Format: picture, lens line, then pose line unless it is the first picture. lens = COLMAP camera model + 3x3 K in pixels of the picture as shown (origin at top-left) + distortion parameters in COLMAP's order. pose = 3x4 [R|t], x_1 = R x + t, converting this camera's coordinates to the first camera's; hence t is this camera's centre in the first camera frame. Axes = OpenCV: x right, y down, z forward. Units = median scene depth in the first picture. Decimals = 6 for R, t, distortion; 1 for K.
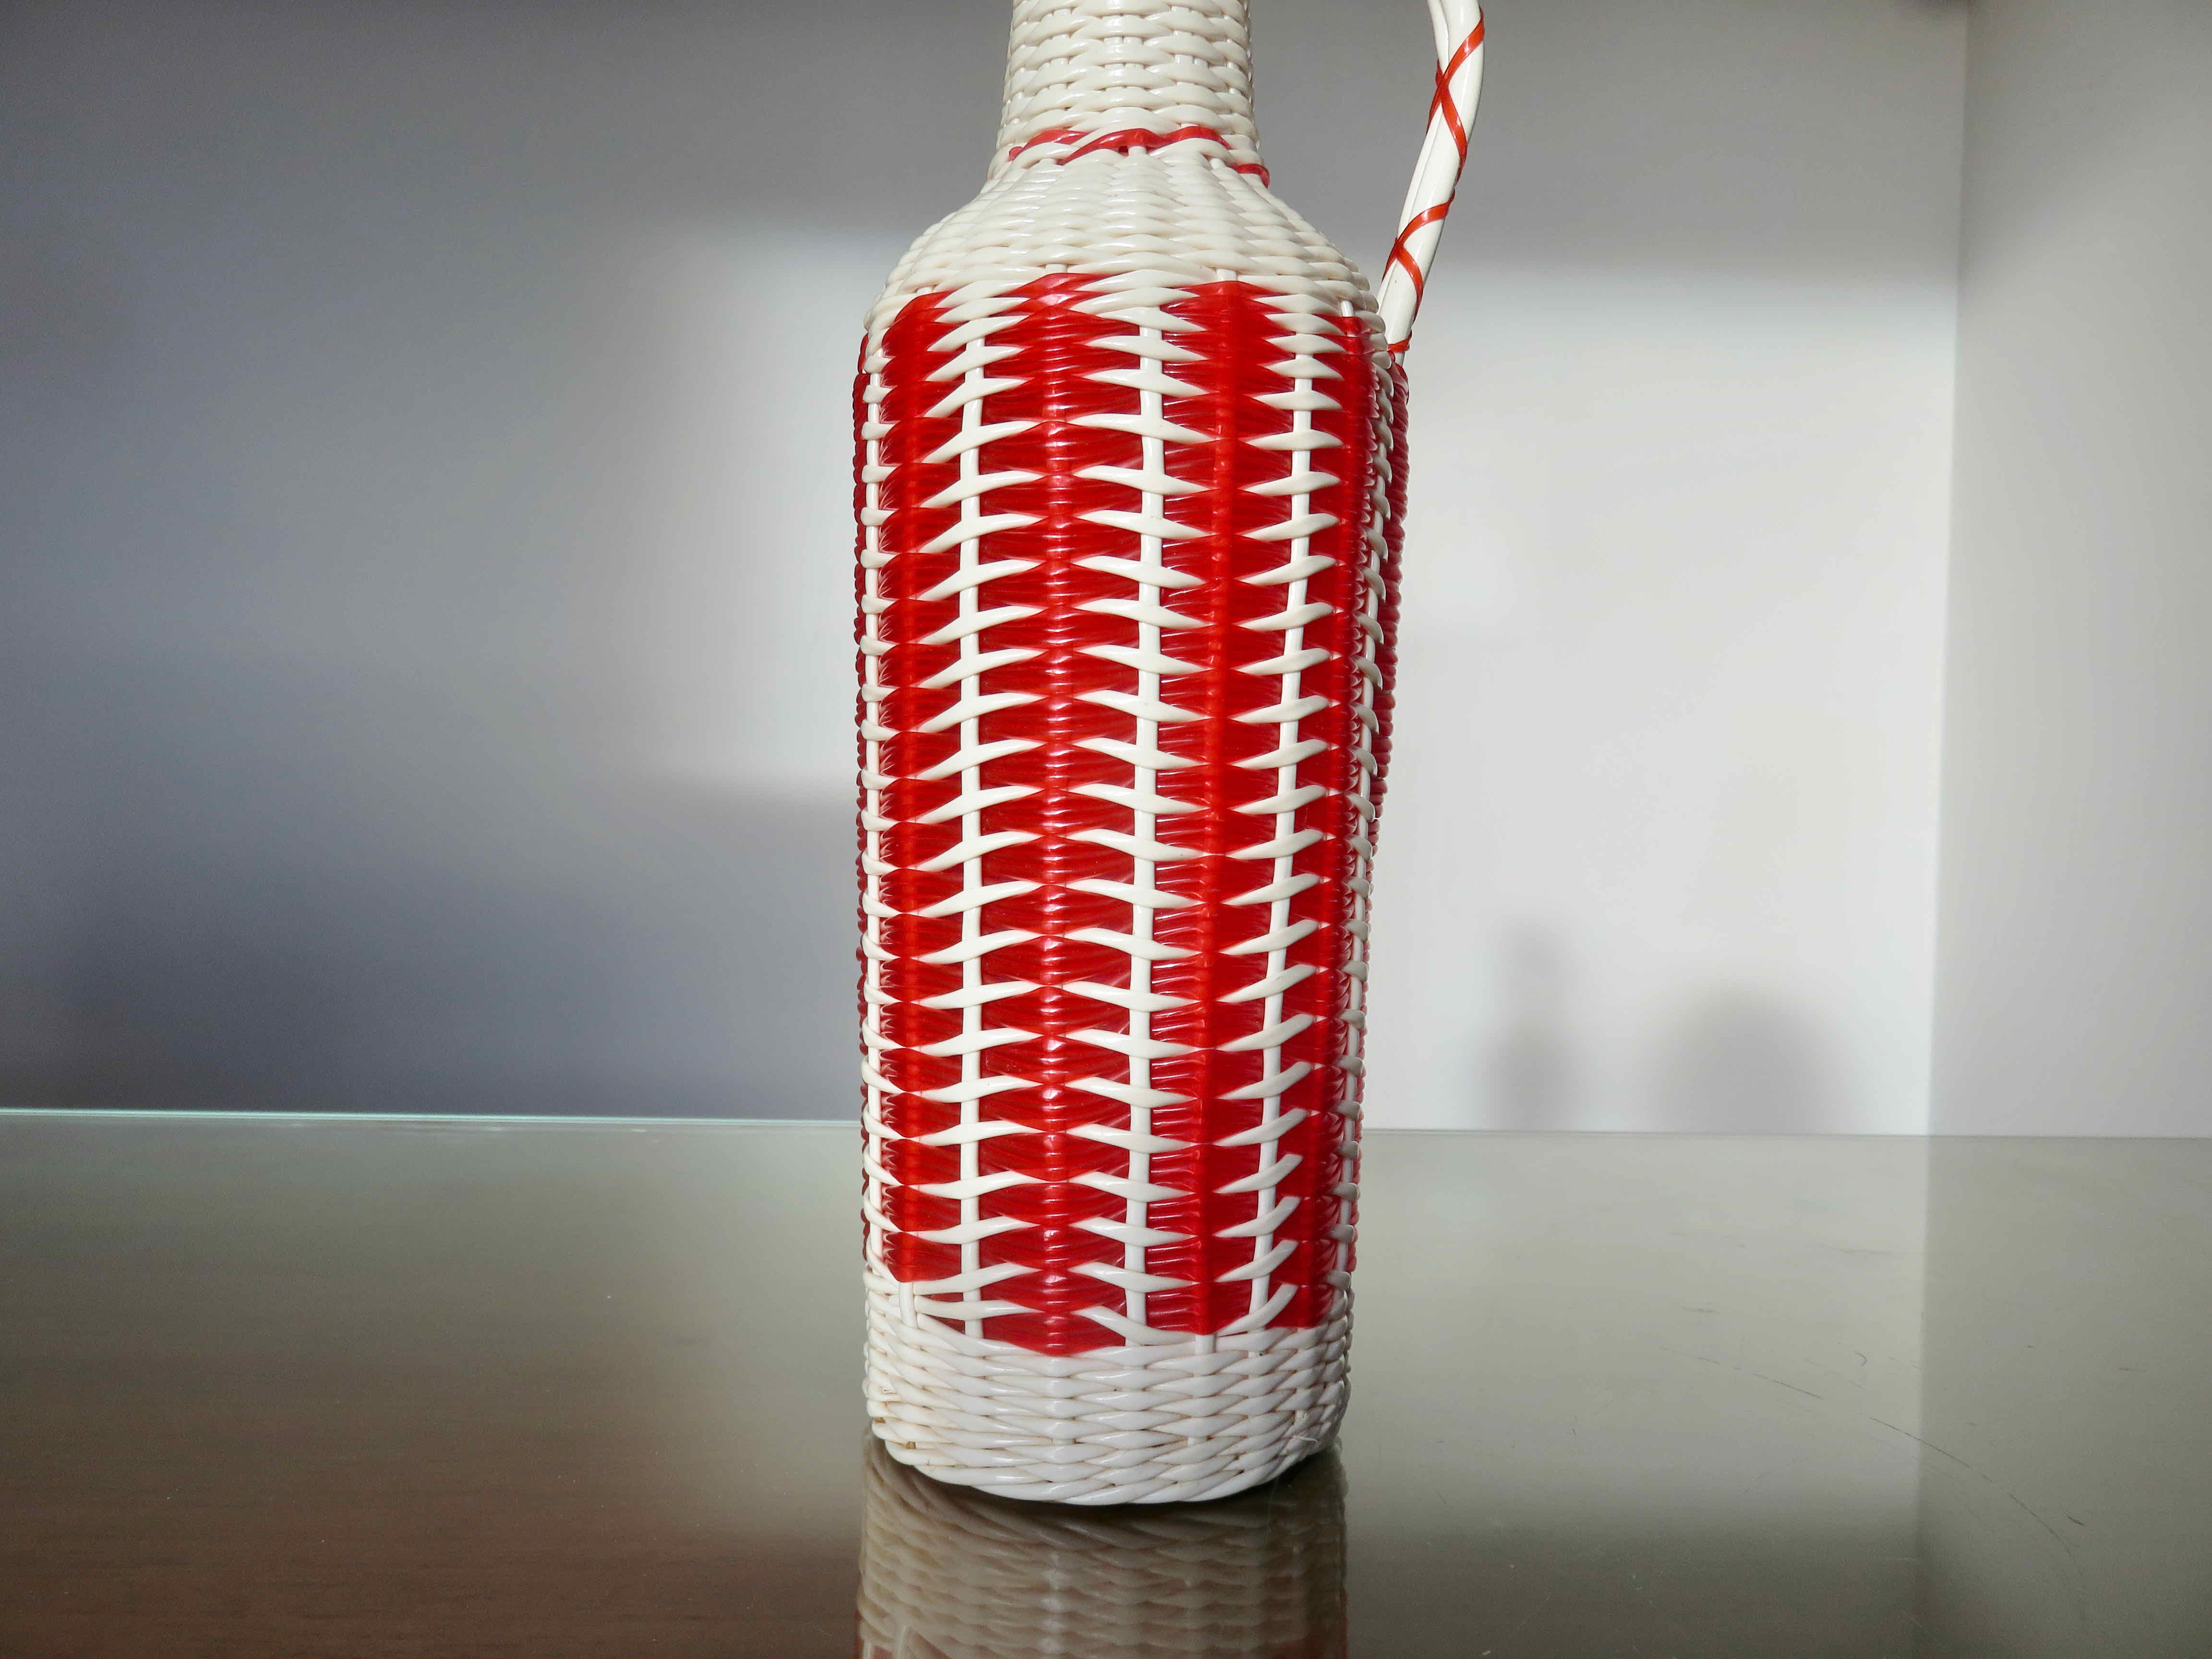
lens RADIAL K [[1596.5, 0, 1119.2], [0, 1596.5, 860.3], [0, 0, 1]] dist [-0.002976, -0.000550]
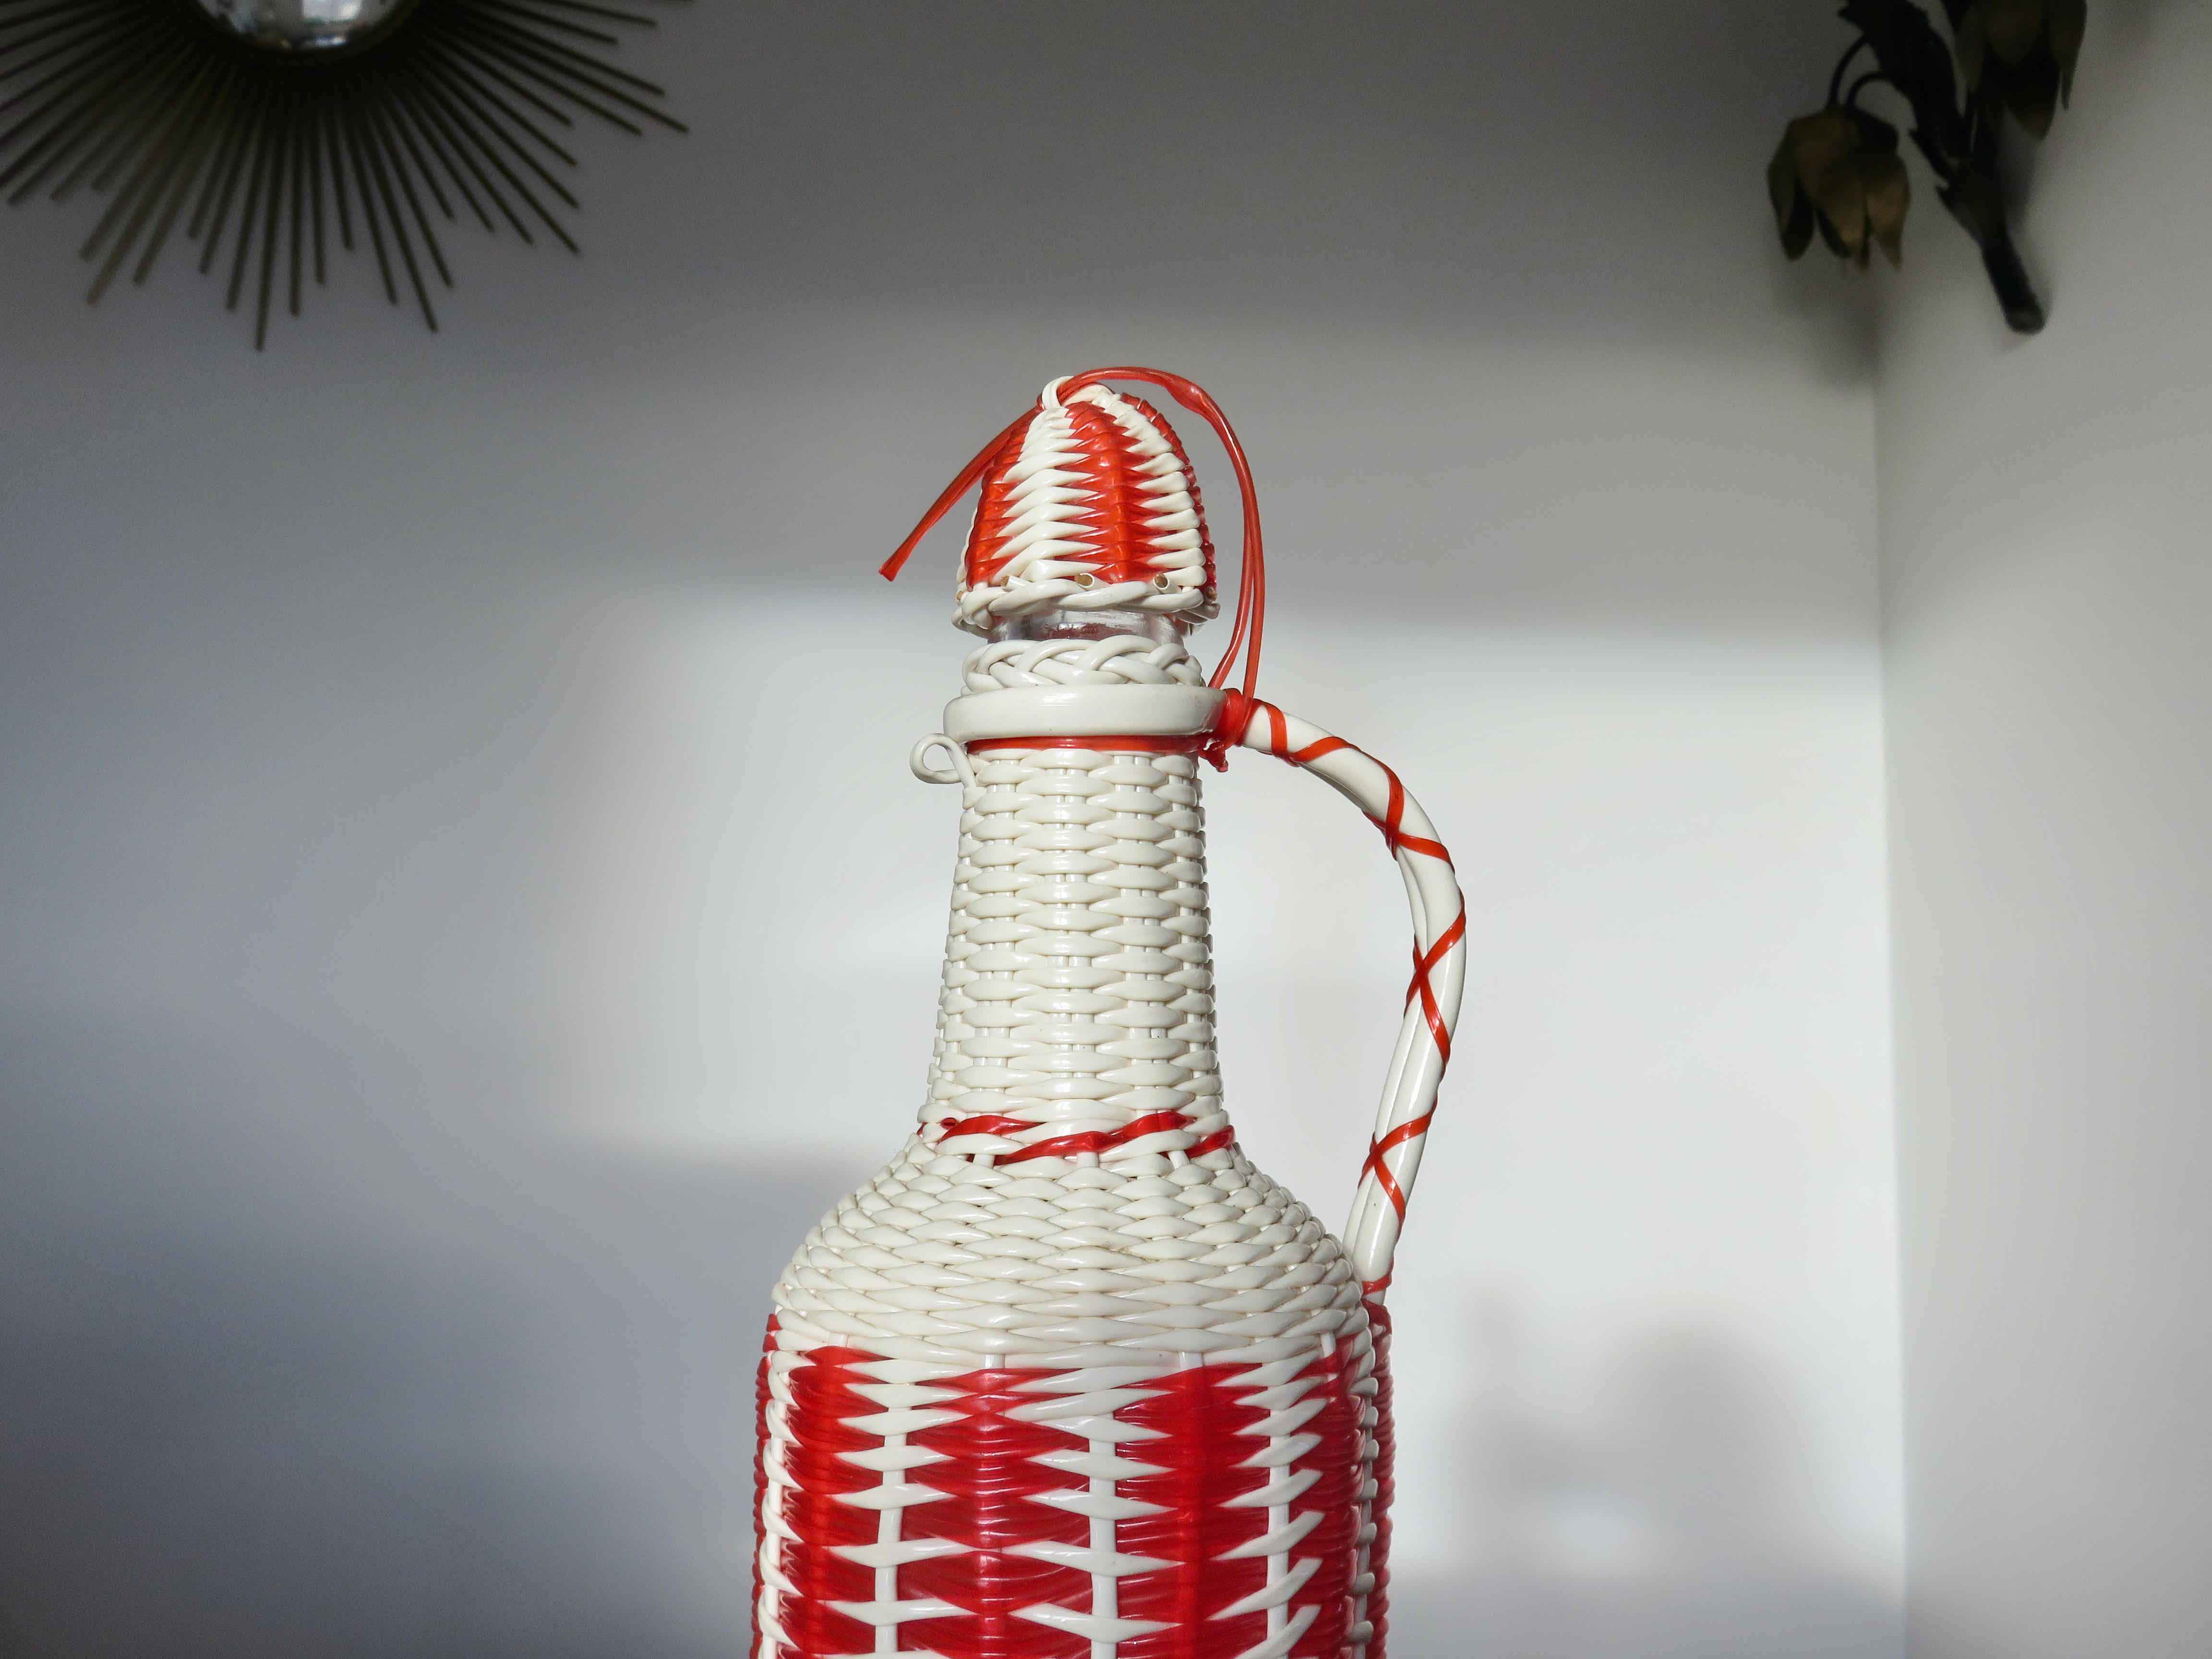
lens RADIAL K [[1596.5, 0, 1107.7], [0, 1596.5, 897.6], [0, 0, 1]] dist [-0.002976, -0.000550]
pose [[0.999608, 0.004789, 0.027585, -0.001405], [-0.001510, 0.993050, -0.117684, -0.489396], [-0.027957, 0.117596, 0.992668, 0.115212]]
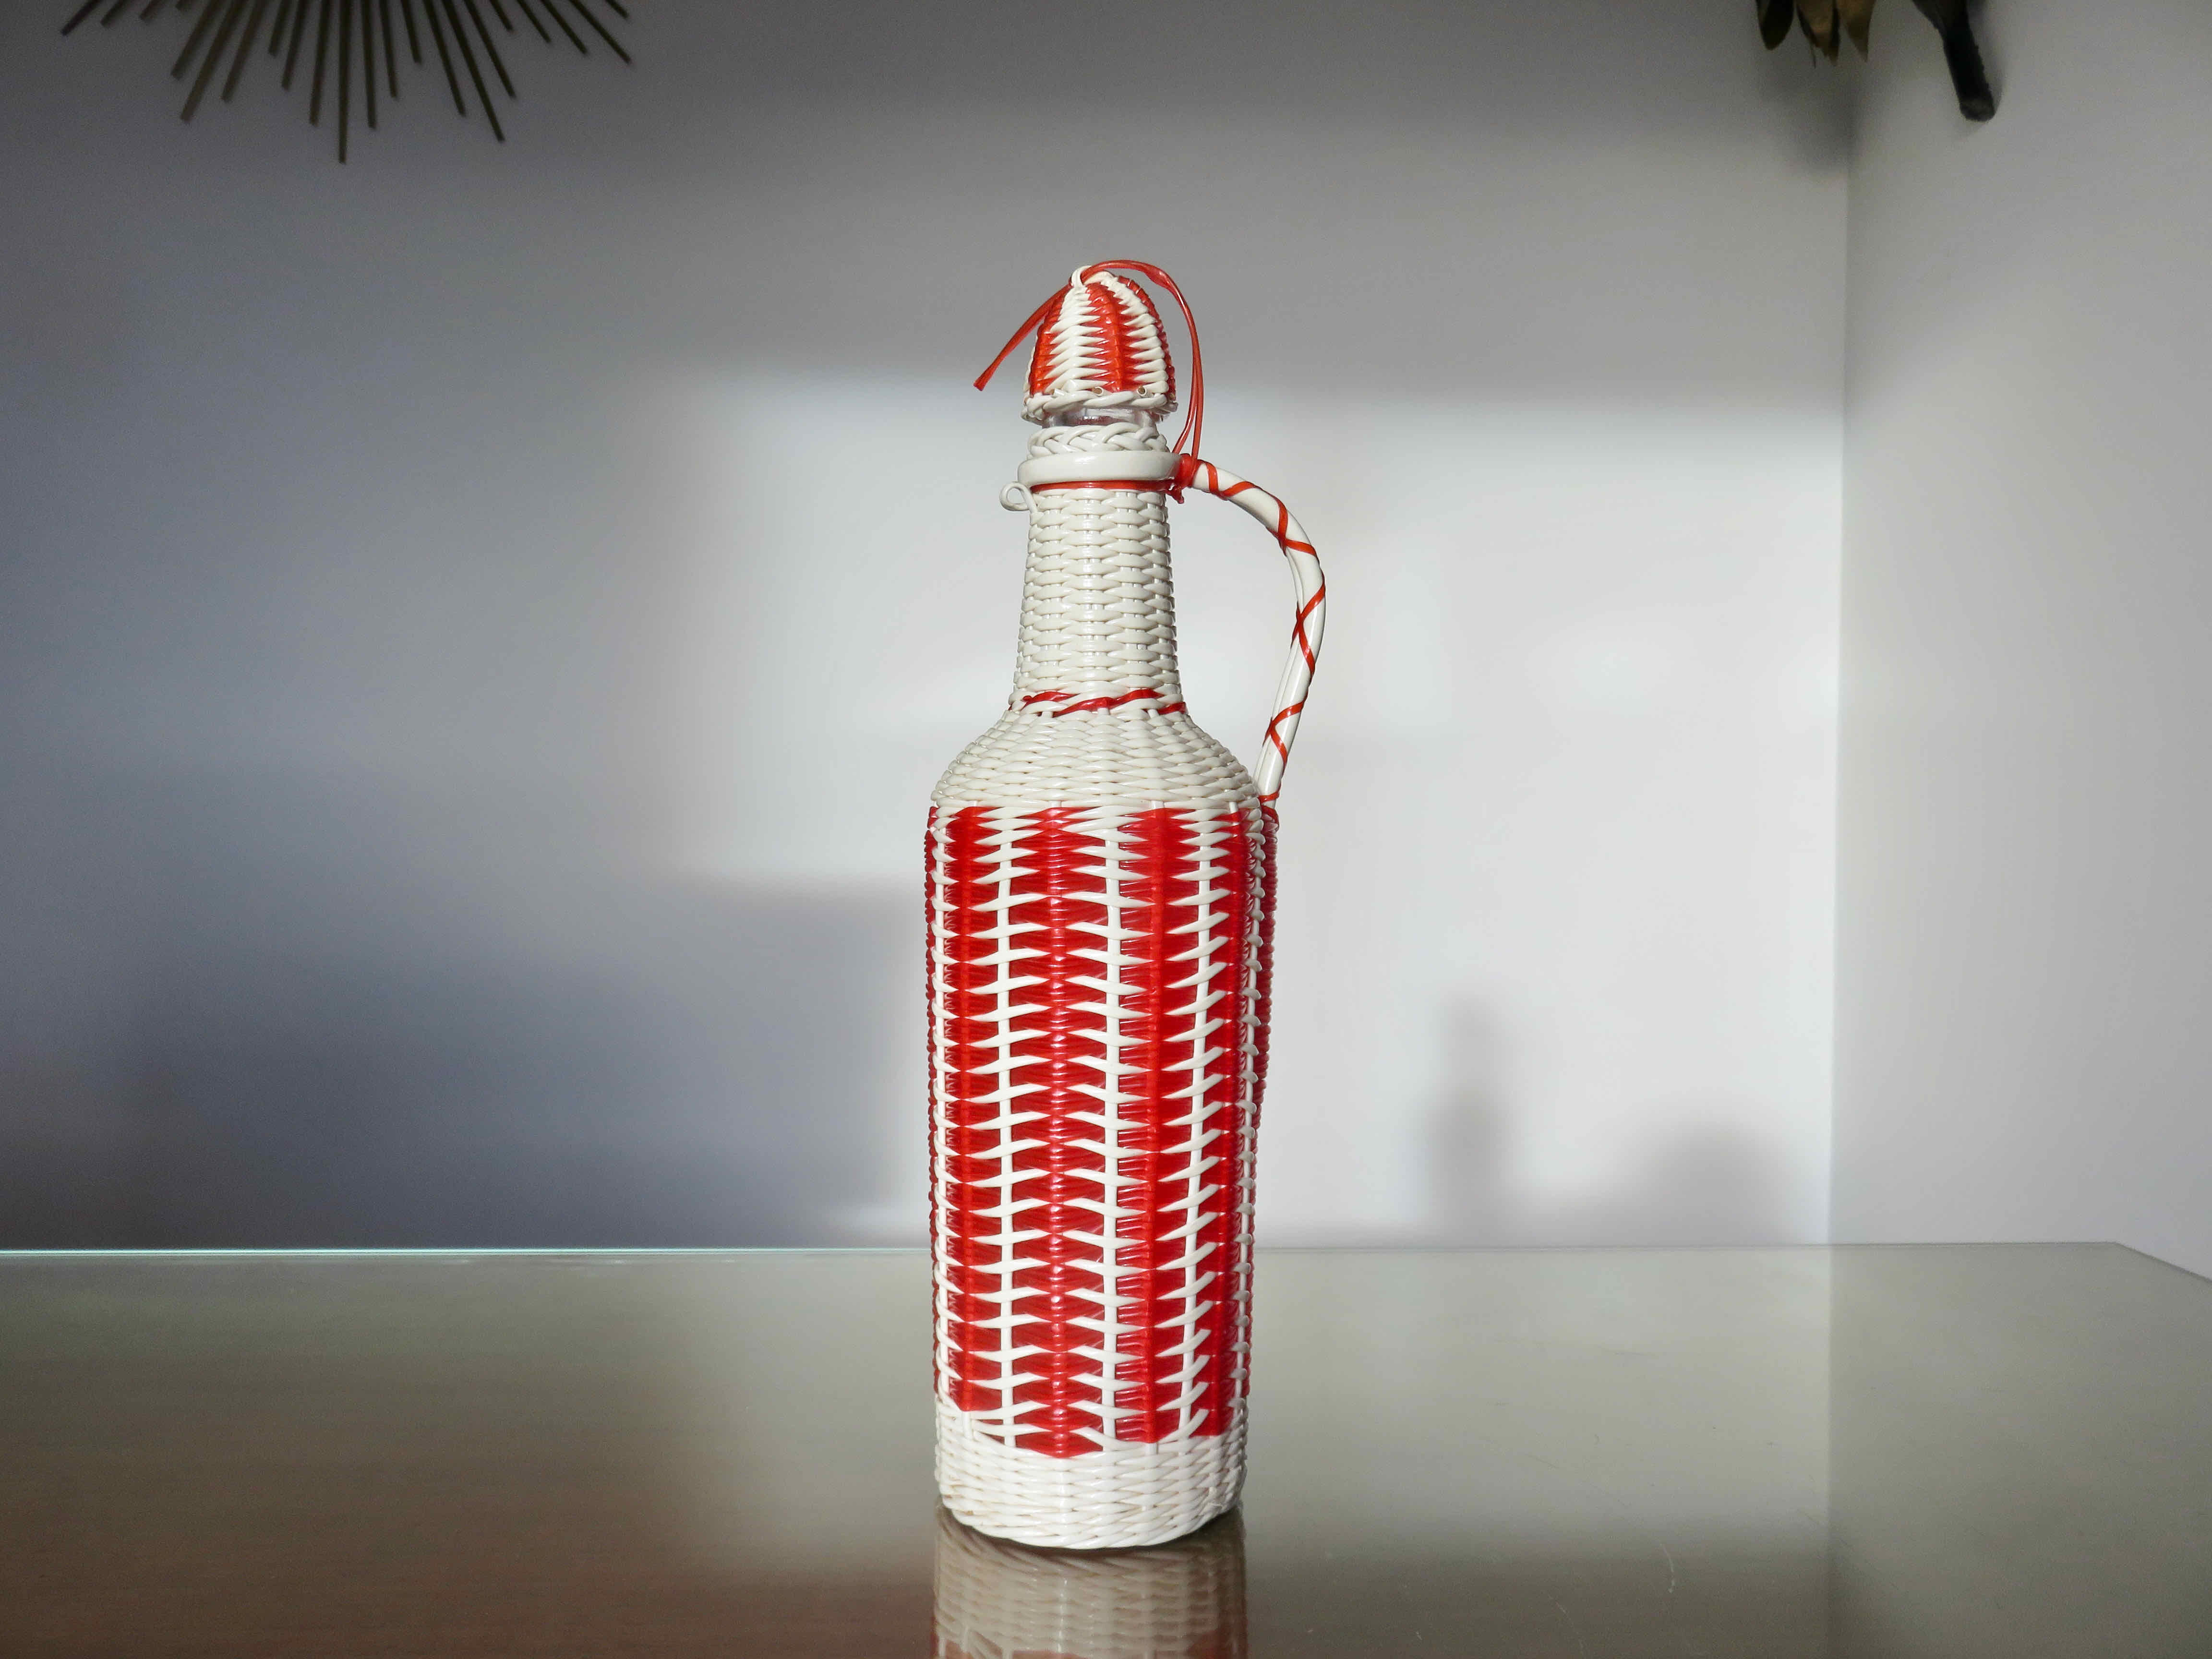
lens RADIAL K [[1596.5, 0, 1118.2], [0, 1596.5, 854.0], [0, 0, 1]] dist [-0.002976, -0.000550]
pose [[0.999830, -0.010316, 0.015283, 0.000887], [0.010536, 0.999841, -0.014383, -0.278349], [-0.015132, 0.014542, 0.999780, -0.632300]]
